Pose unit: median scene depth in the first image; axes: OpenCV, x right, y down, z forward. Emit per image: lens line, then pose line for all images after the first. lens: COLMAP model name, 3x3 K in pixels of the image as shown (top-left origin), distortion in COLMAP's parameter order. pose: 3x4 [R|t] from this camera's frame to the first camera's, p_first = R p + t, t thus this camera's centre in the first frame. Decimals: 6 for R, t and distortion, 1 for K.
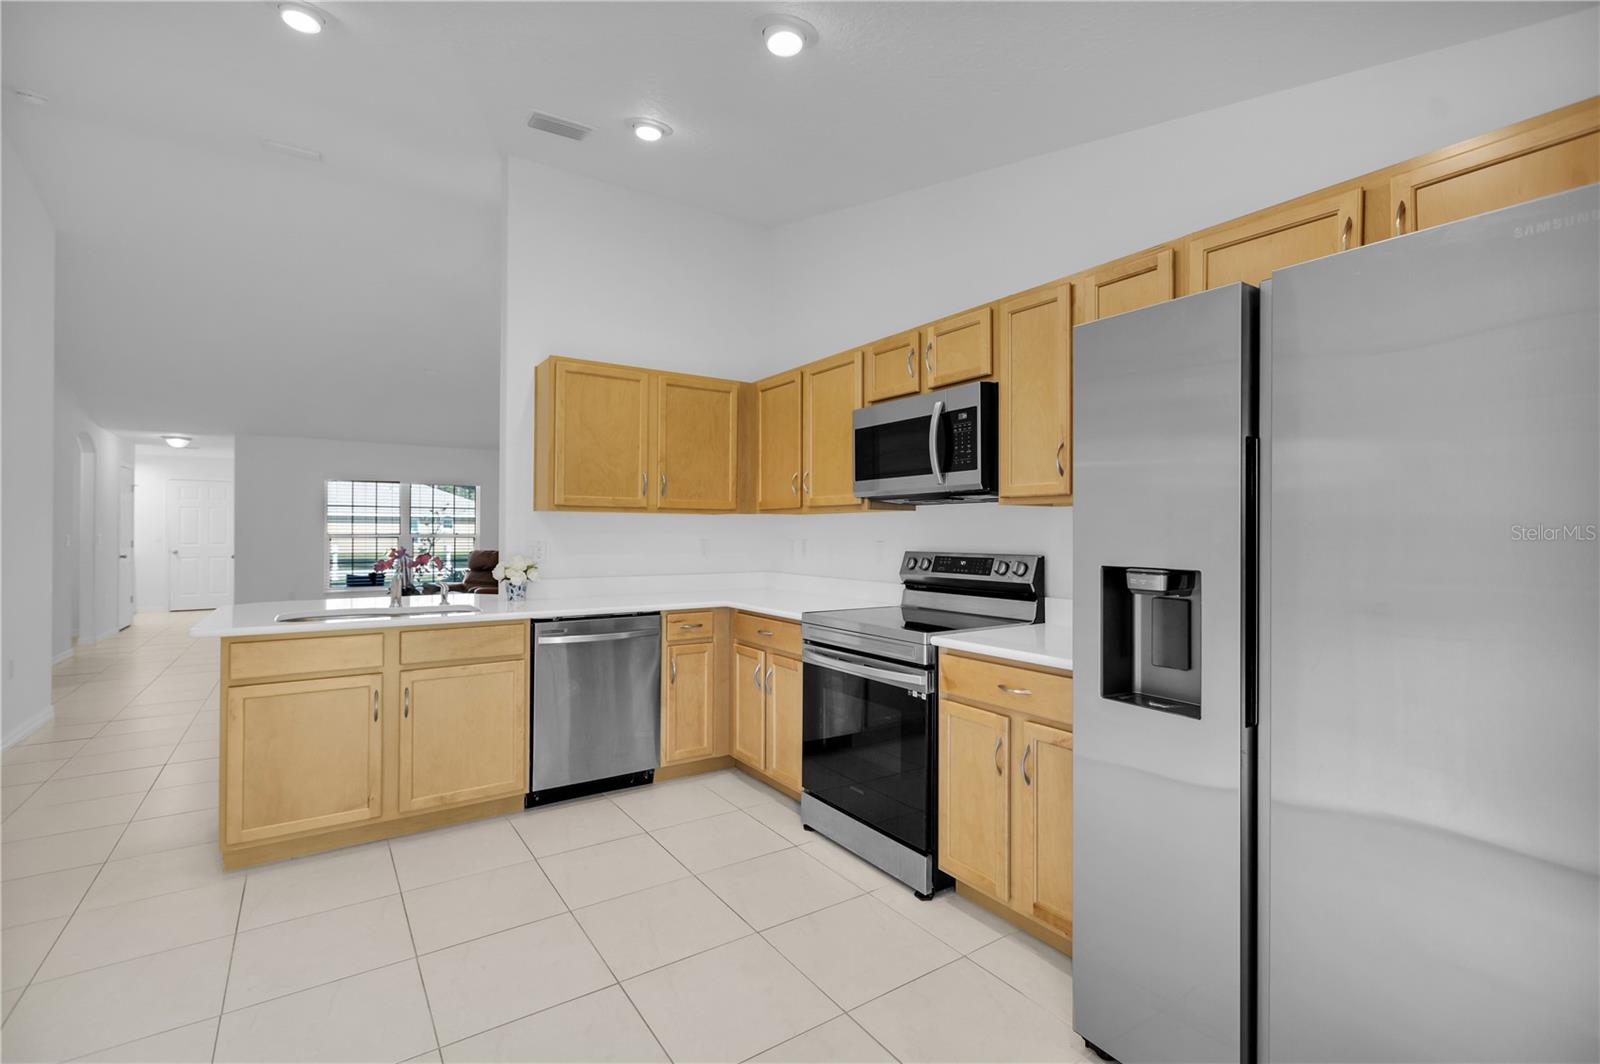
lens RADIAL K [[713.8, 0, 798.5], [0, 713.8, 526.9], [0, 0, 1]] dist [-0.001636, -0.000037]
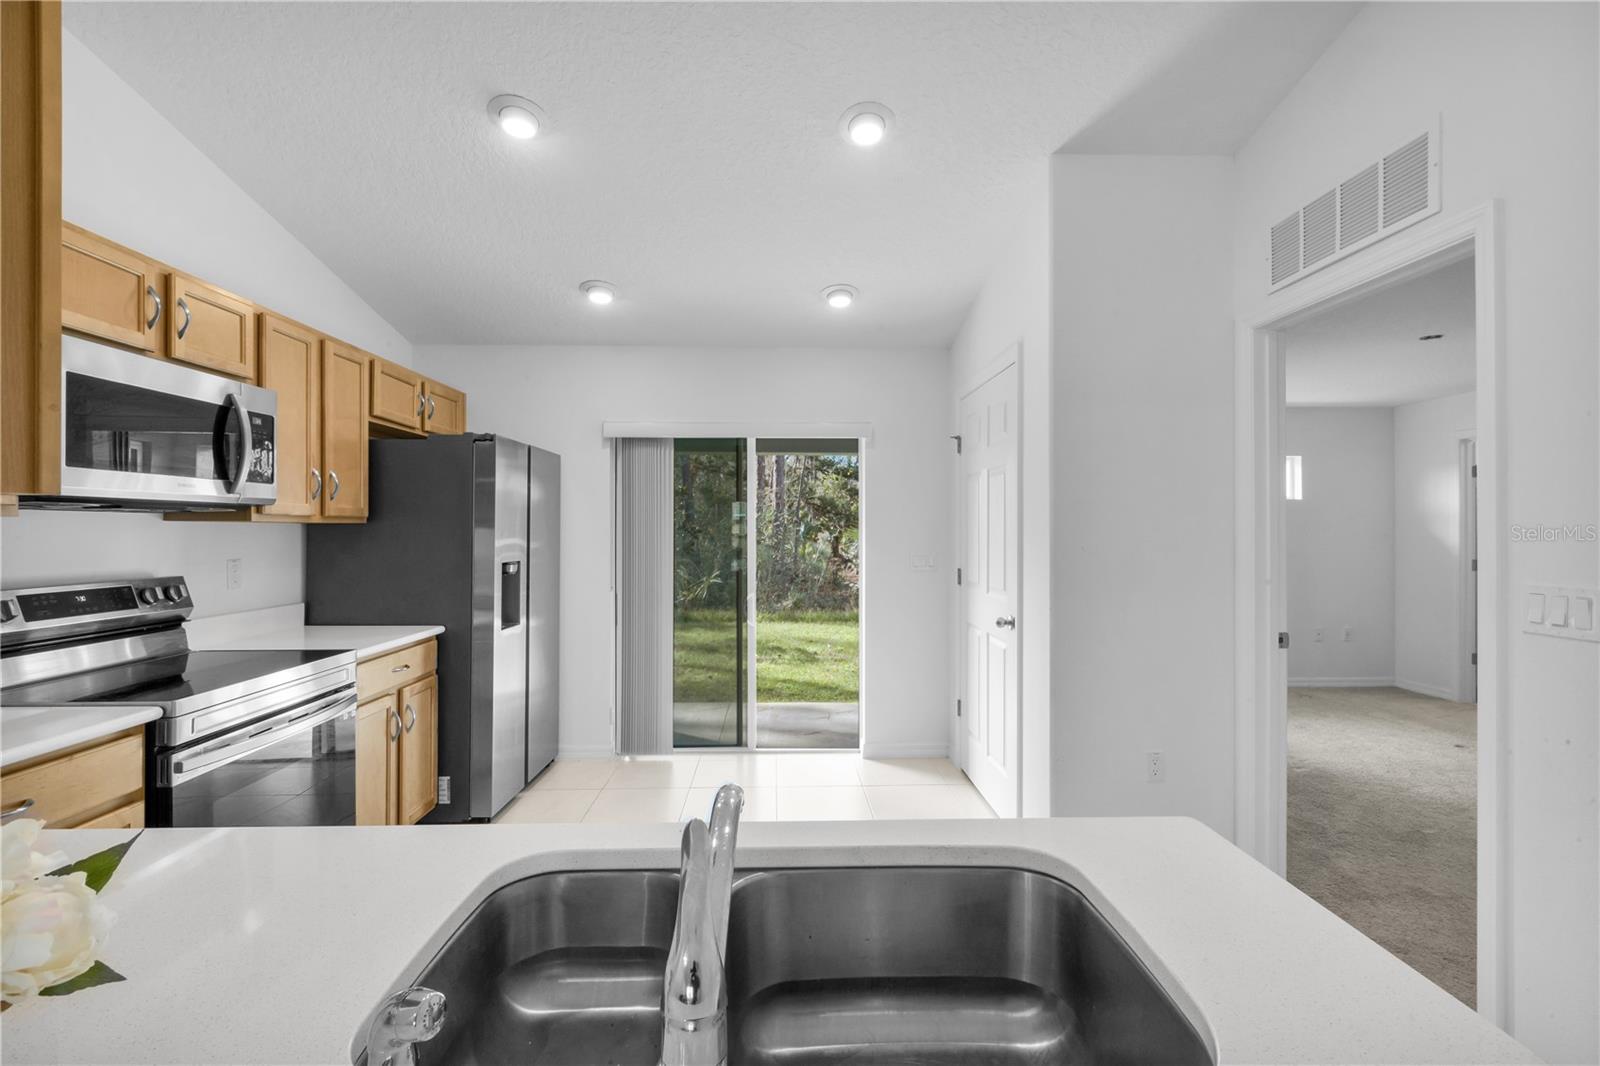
lens RADIAL K [[713.8, 0, 798.5], [0, 713.8, 527.9], [0, 0, 1]] dist [-0.001636, -0.000037]
pose [[-0.840261, 0.000240, 0.542182, -0.758151], [-0.005894, 0.999937, -0.009576, -0.015826], [-0.542150, -0.011242, -0.840206, 1.272317]]
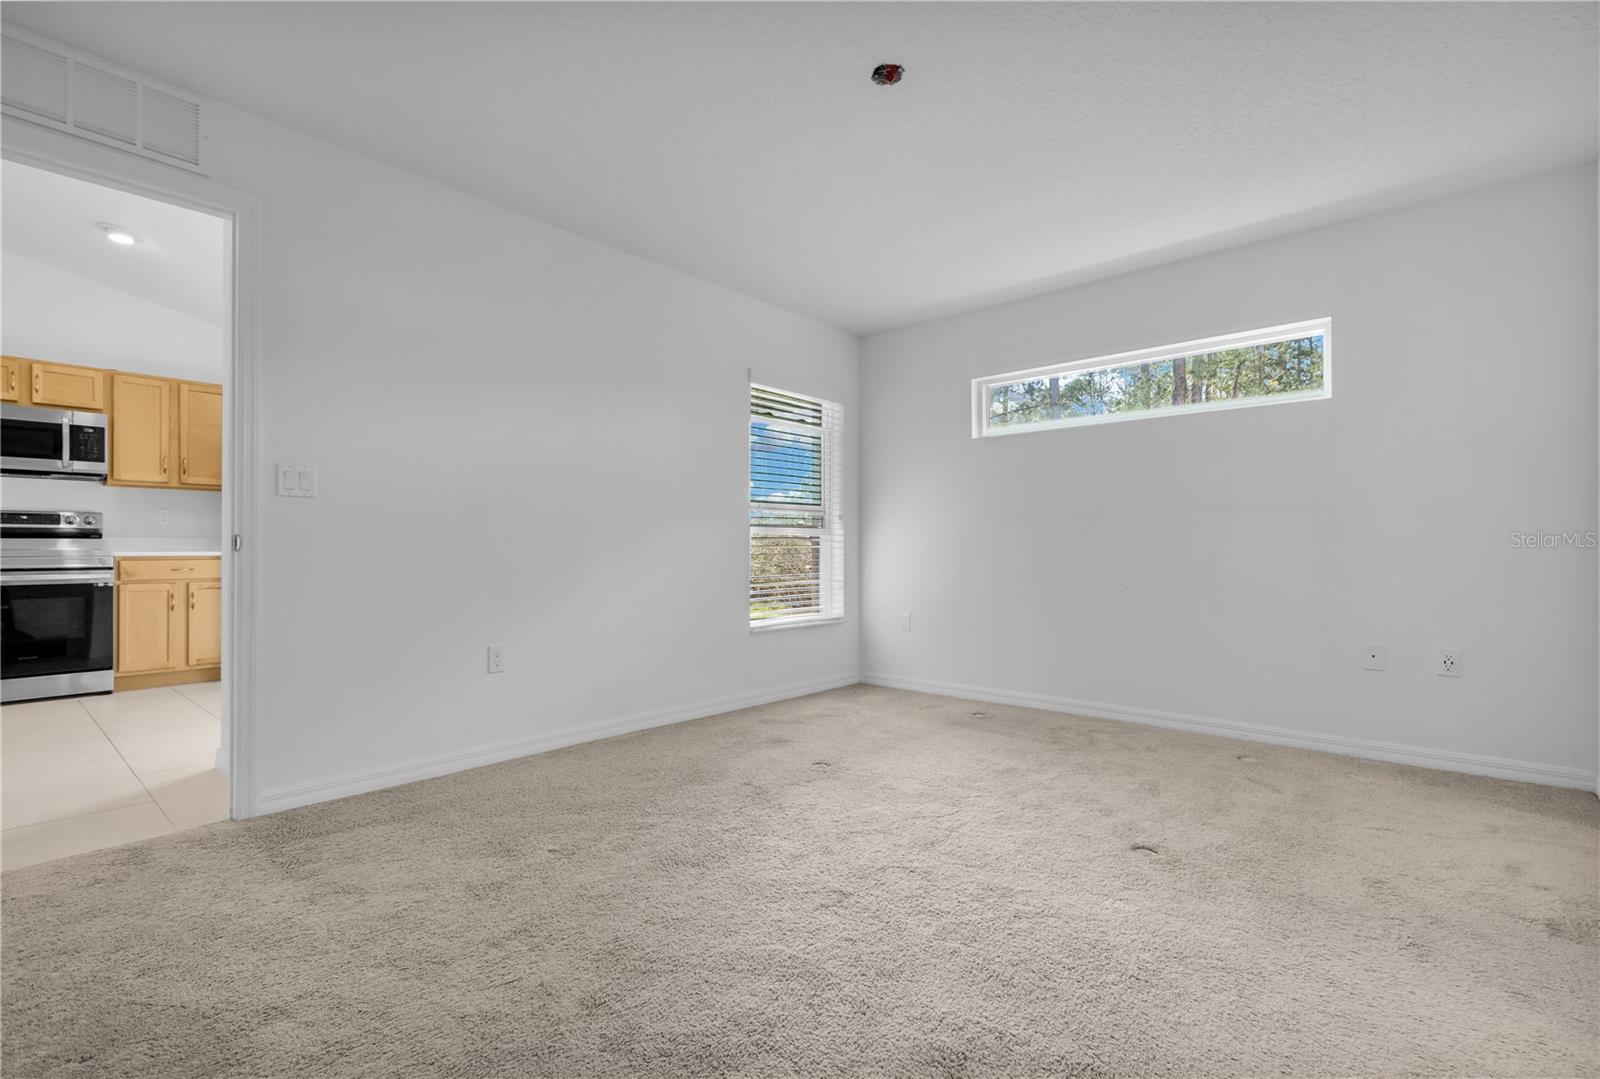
lens RADIAL K [[732.0, 0, 797.2], [0, 732.0, 549.9], [0, 0, 1]] dist [0.000462, -0.000310]
pose [[-0.243561, -0.000670, 0.969885, -1.770487], [-0.007262, 0.999973, -0.001133, 0.116126], [-0.969858, -0.007319, -0.243559, -0.222881]]
